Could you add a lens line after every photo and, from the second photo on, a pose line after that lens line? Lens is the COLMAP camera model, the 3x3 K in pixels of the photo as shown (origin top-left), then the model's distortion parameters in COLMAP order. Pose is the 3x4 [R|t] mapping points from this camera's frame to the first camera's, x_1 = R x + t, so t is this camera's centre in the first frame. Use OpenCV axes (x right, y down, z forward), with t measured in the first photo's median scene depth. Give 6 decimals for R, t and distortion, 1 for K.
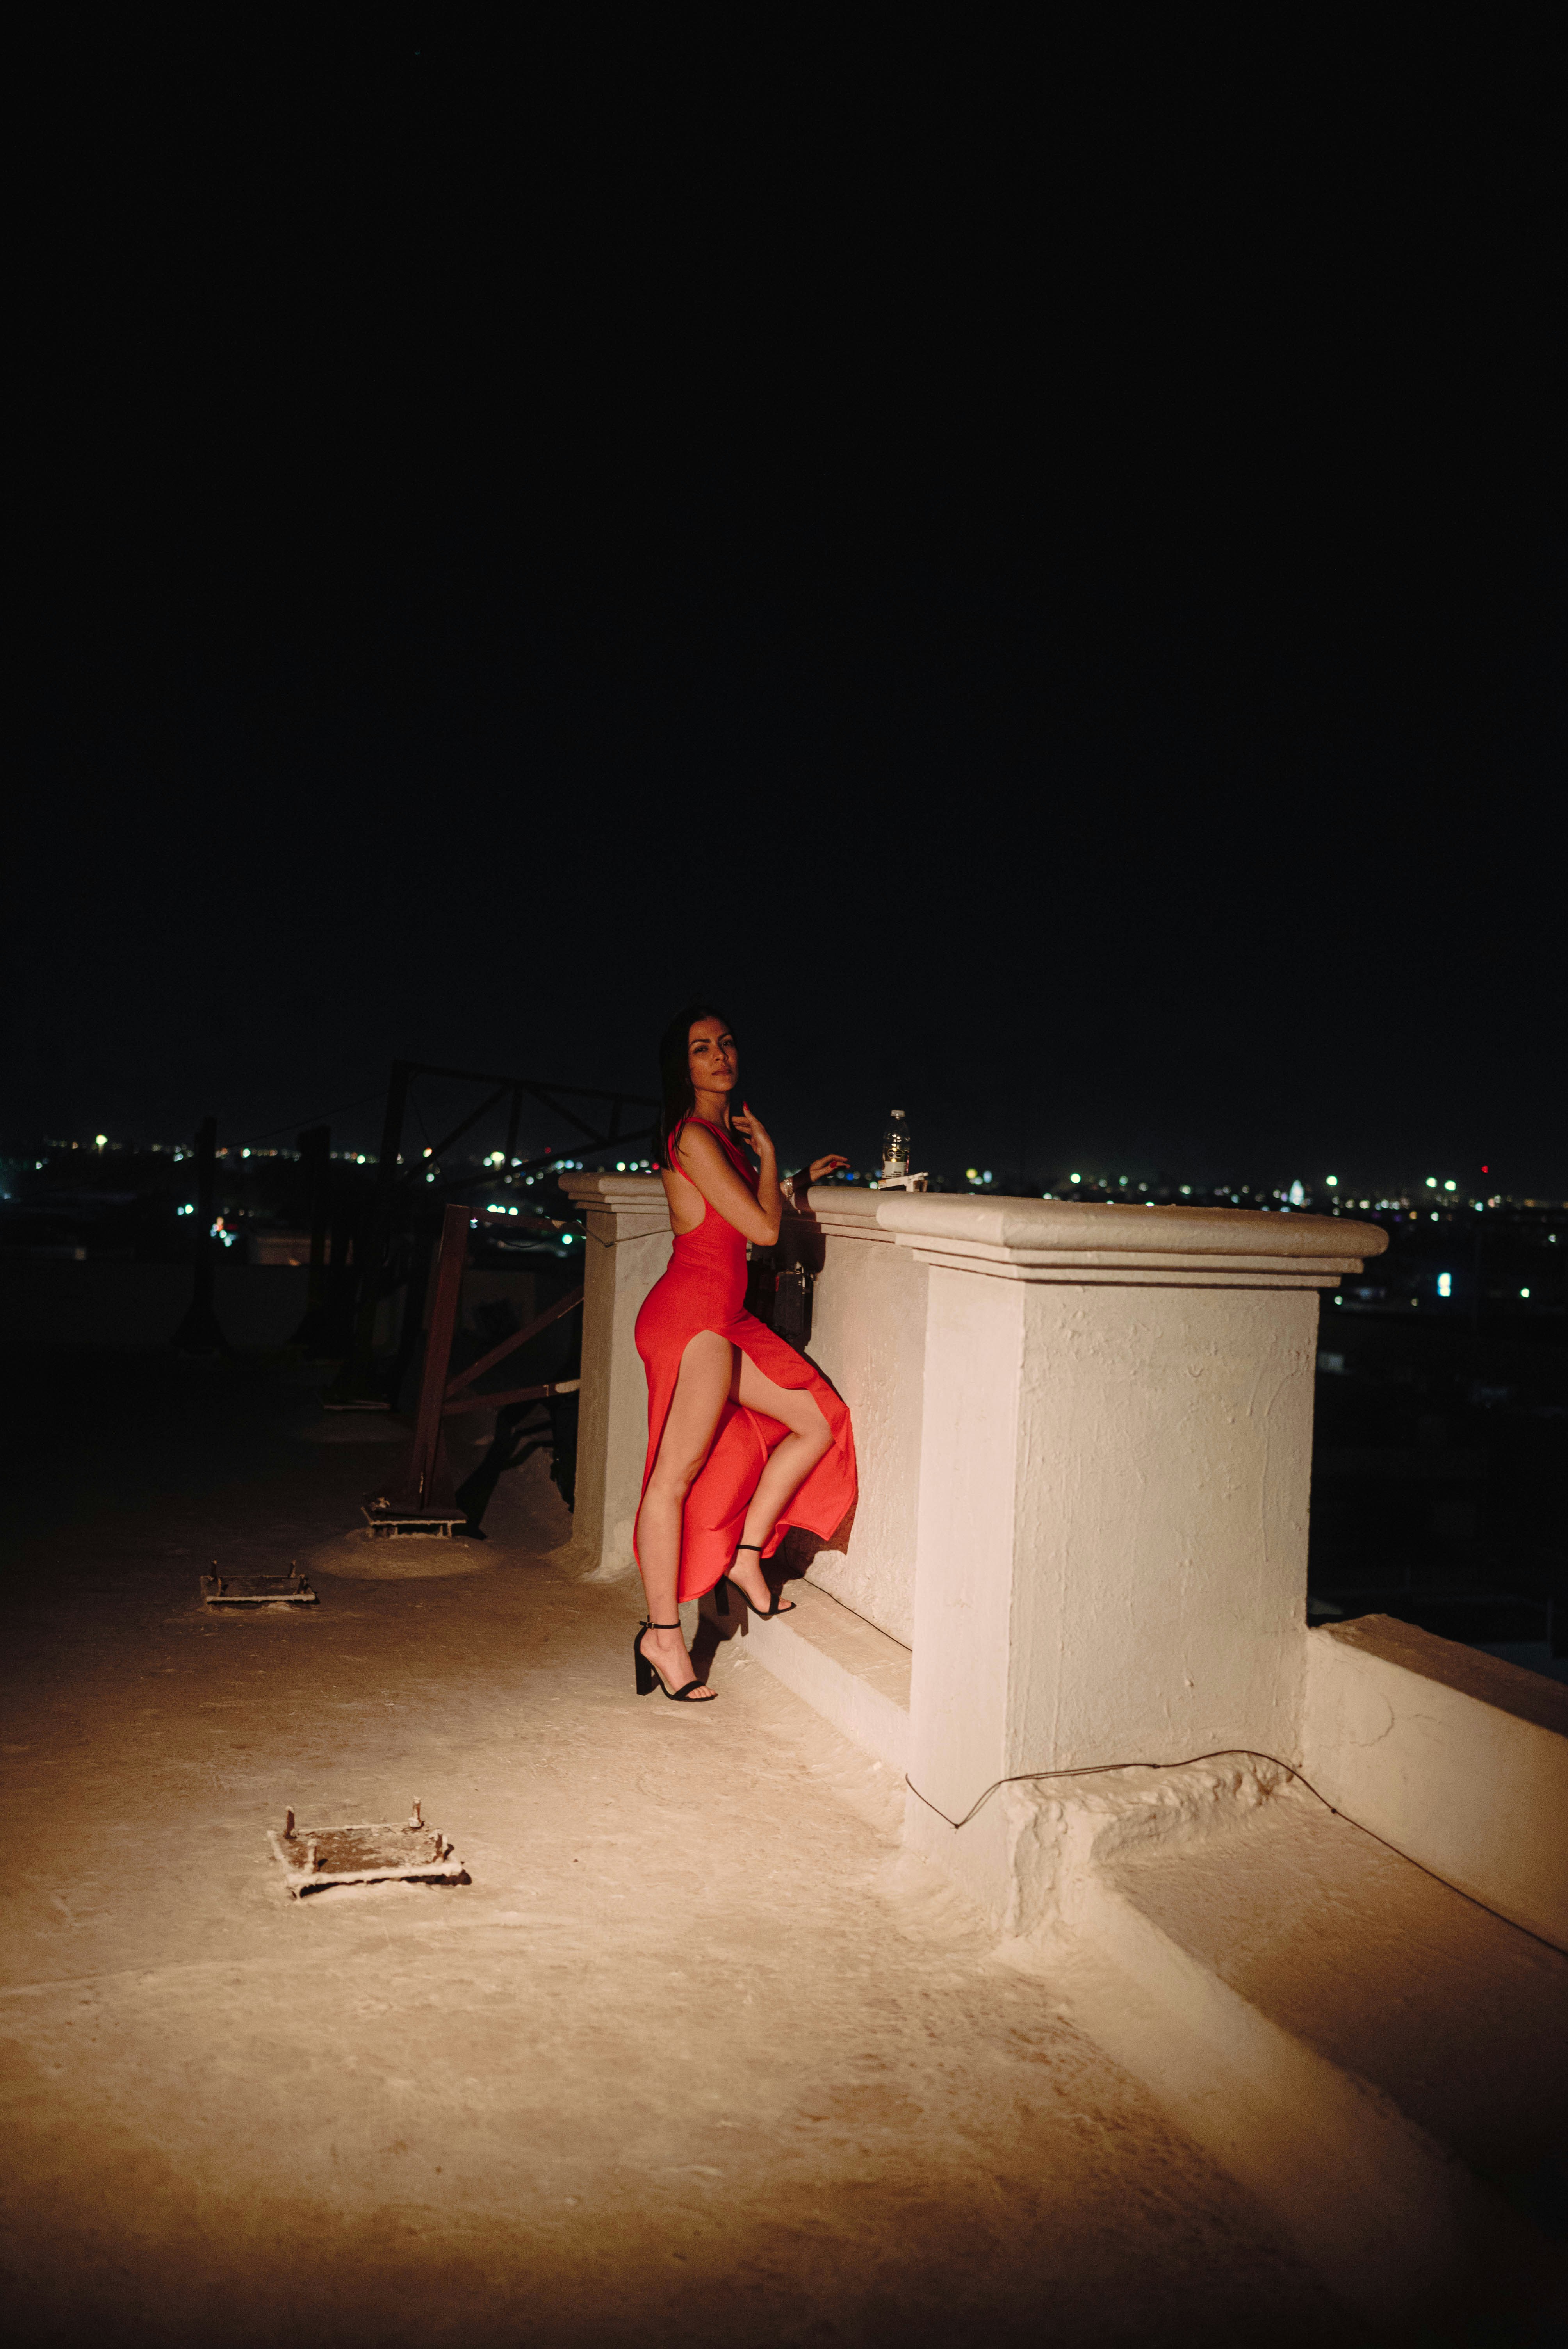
lens RADIAL K [[2240.1, 0, 788.1], [0, 2240.1, 1172.9], [0, 0, 1]] dist [0.005414, 0.000000]
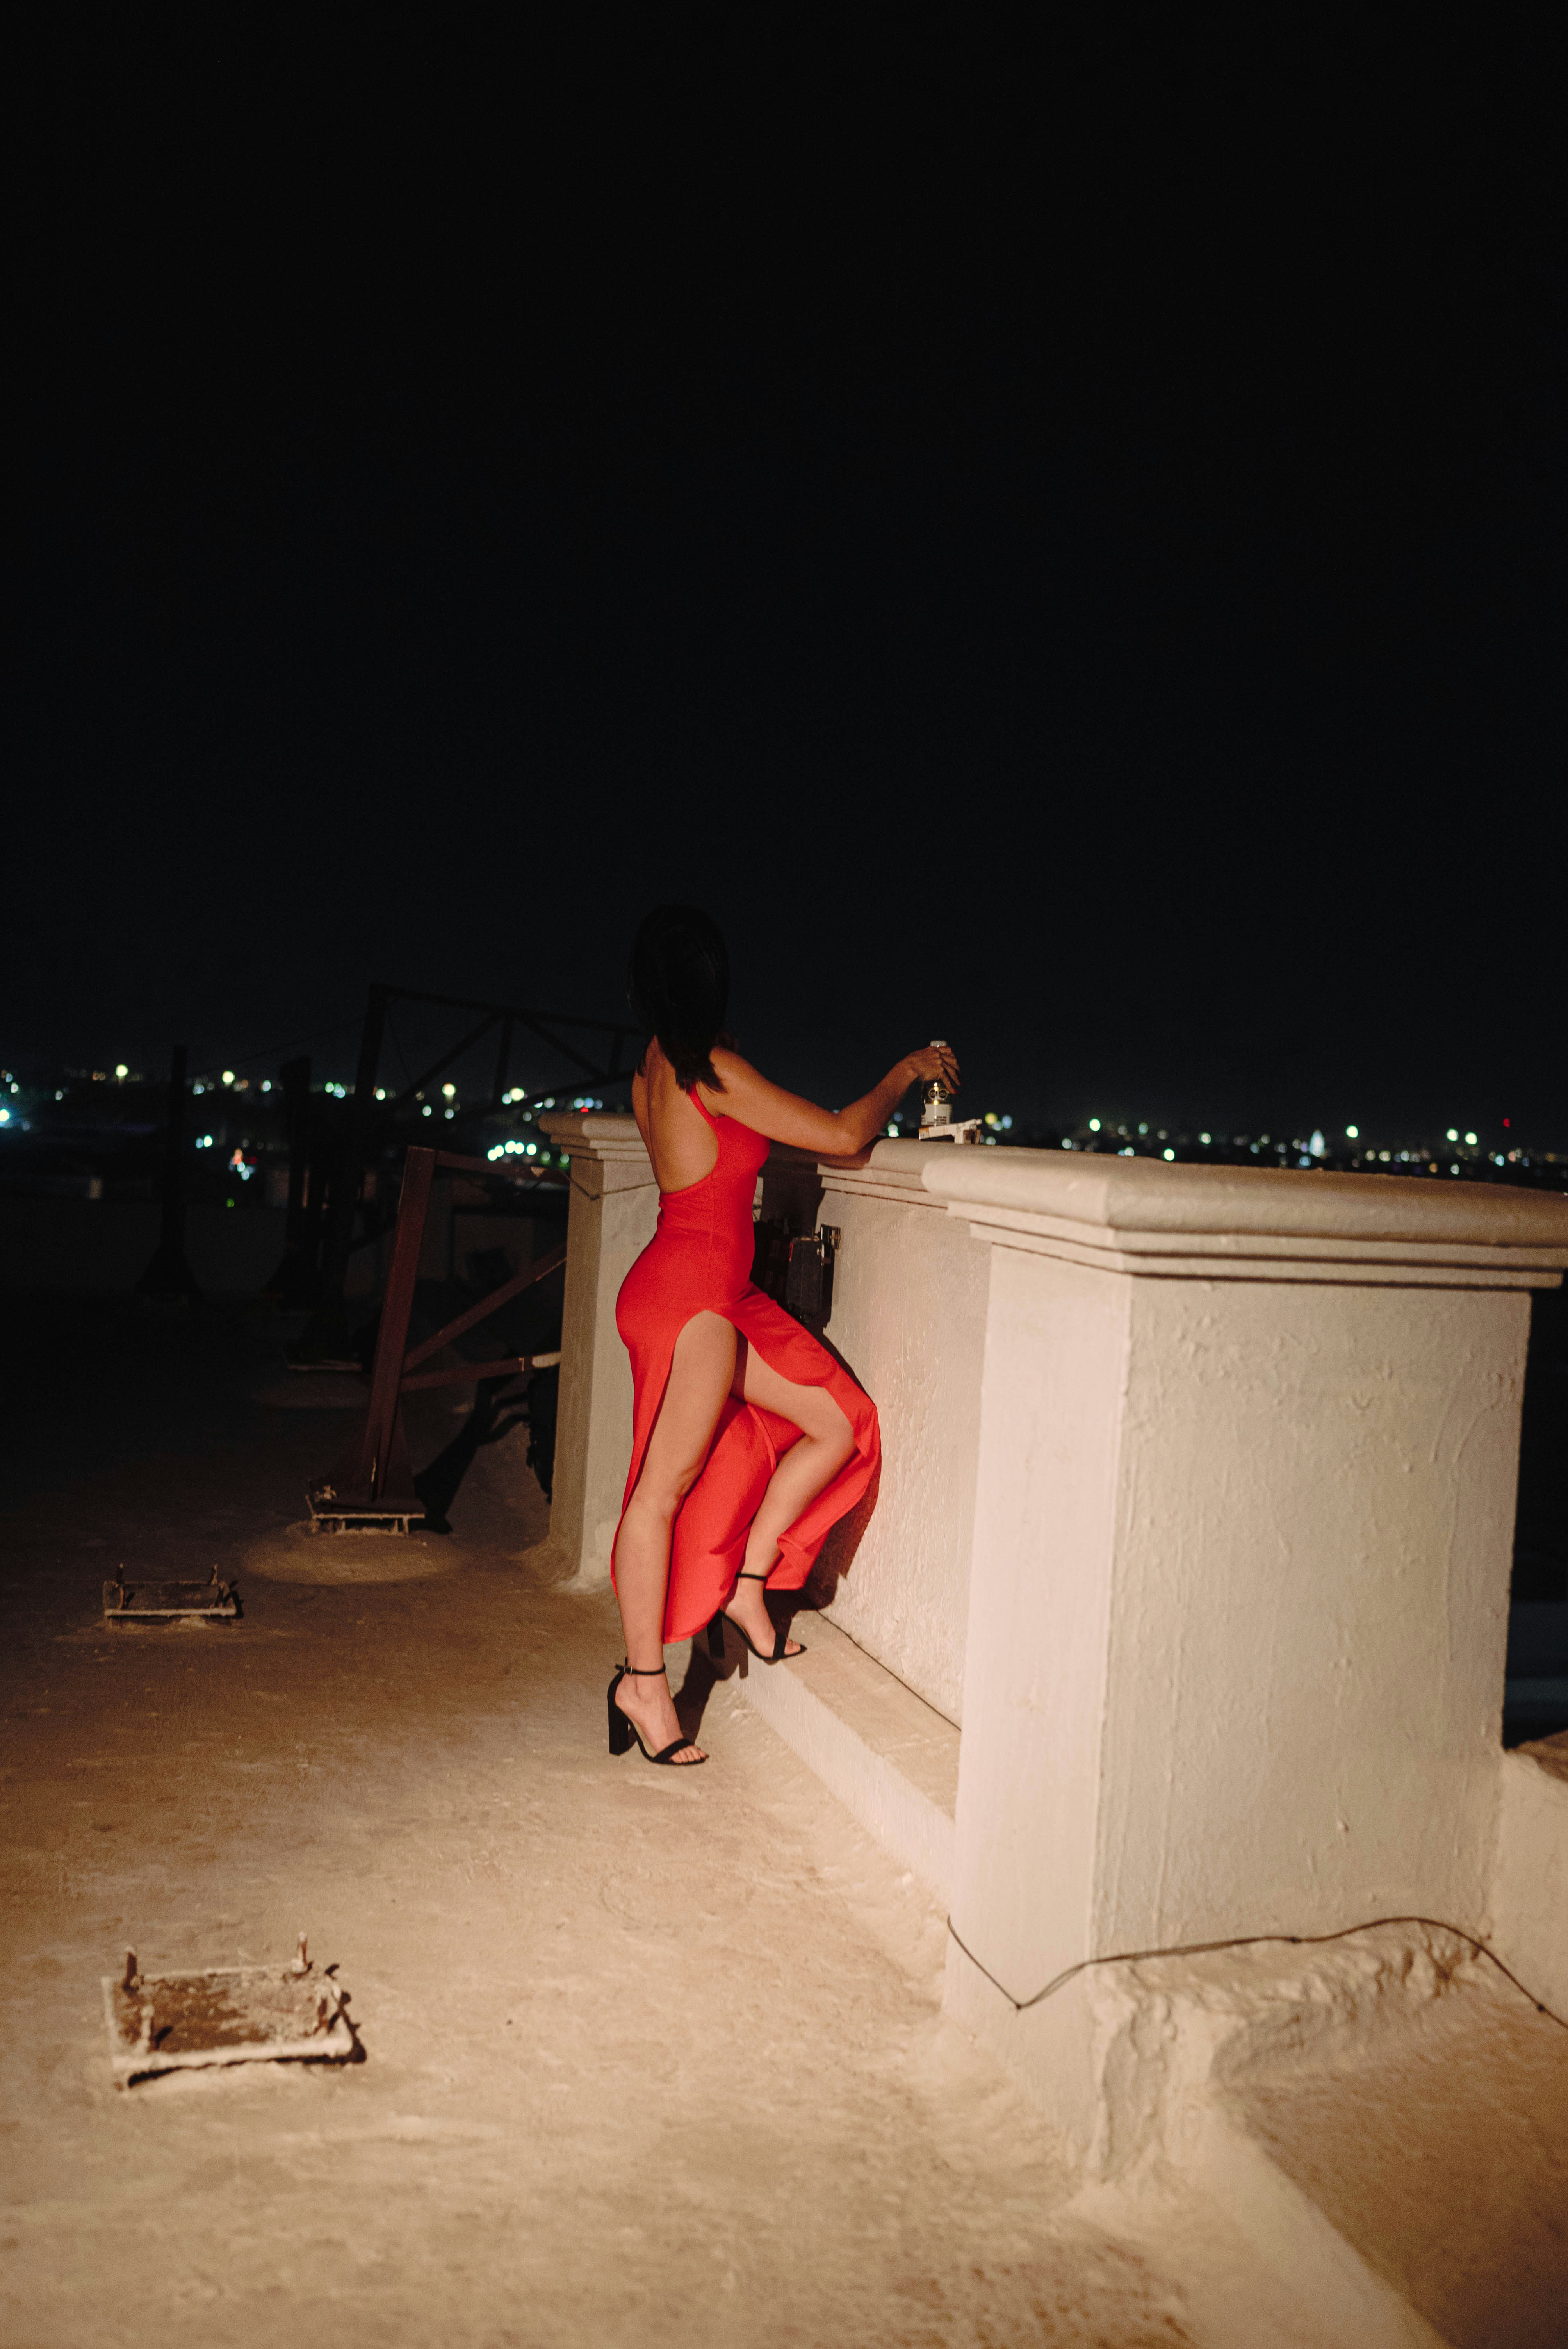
lens RADIAL K [[2240.1, 0, 800.8], [0, 2240.1, 1183.5], [0, 0, 1]] dist [0.005414, 0.000000]
pose [[0.999859, 0.016623, -0.002487, 0.000819], [-0.016539, 0.999395, 0.030602, -0.000935], [0.002994, -0.030556, 0.999529, 0.265769]]
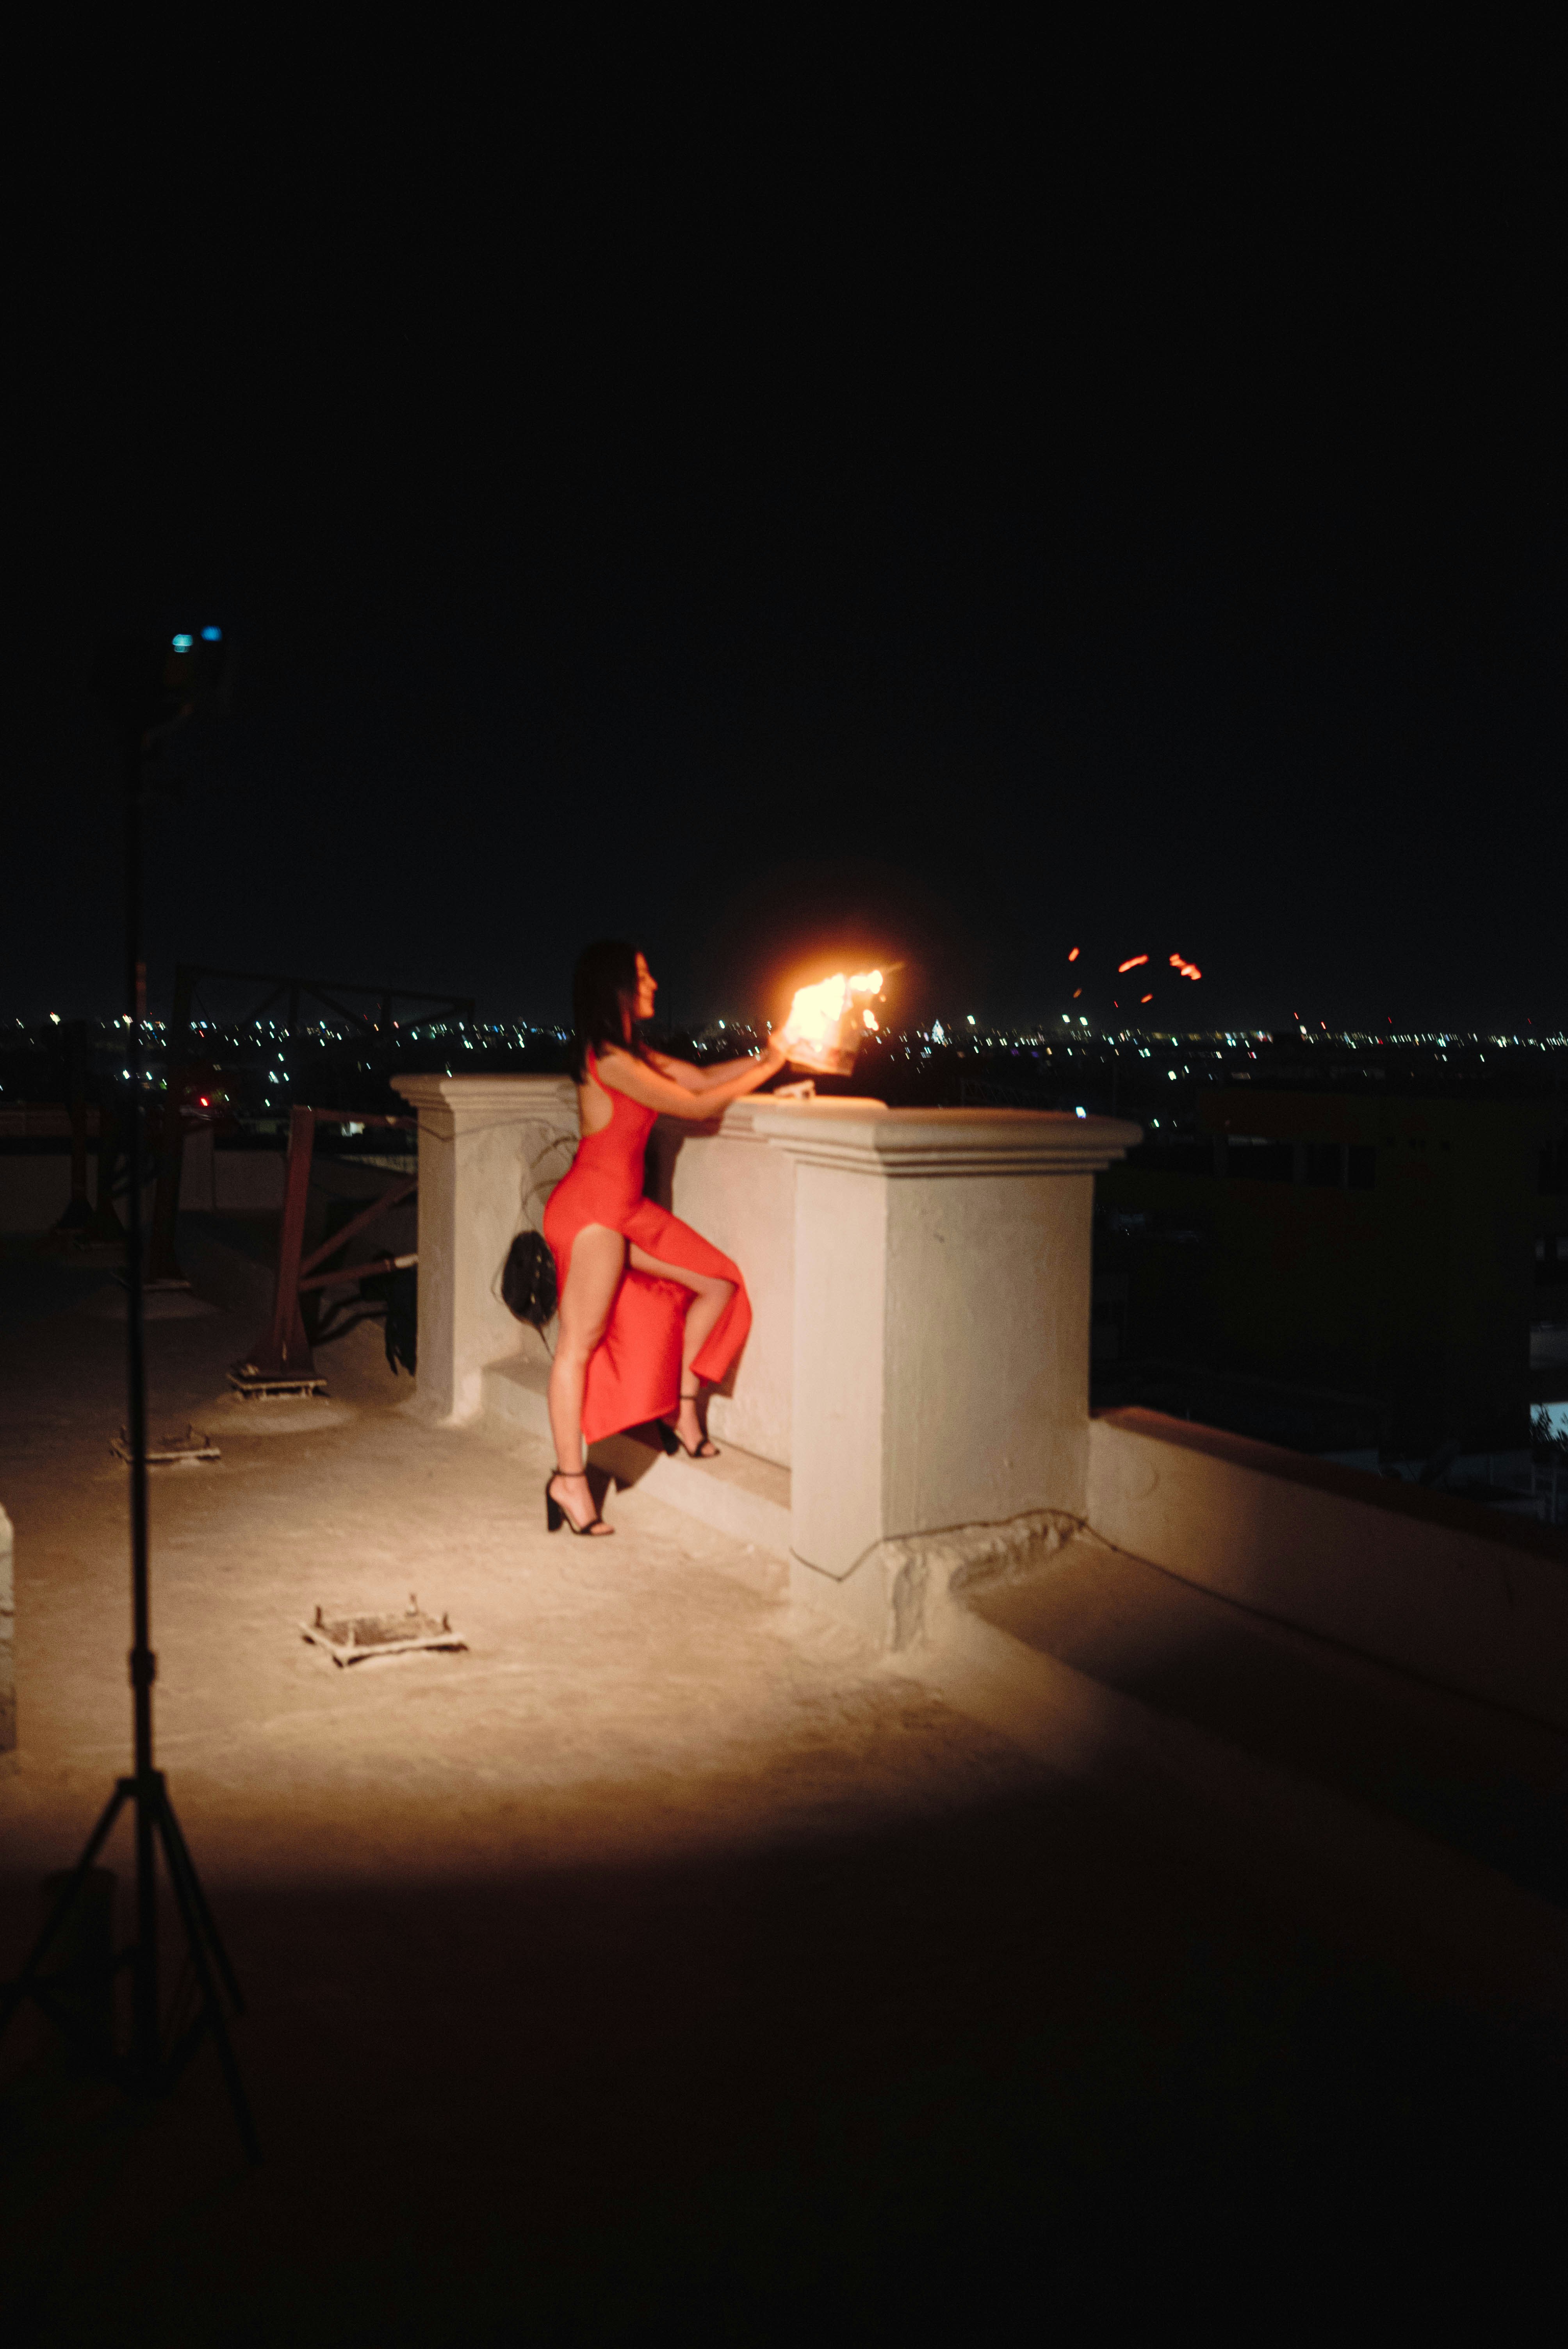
lens RADIAL K [[2240.1, 0, 777.5], [0, 2240.1, 1171.9], [0, 0, 1]] dist [0.005414, 0.000000]
pose [[0.988000, -0.038667, 0.149538, -0.150958], [0.028593, 0.997211, 0.068943, -0.045561], [-0.151787, -0.063840, 0.986349, -0.300450]]
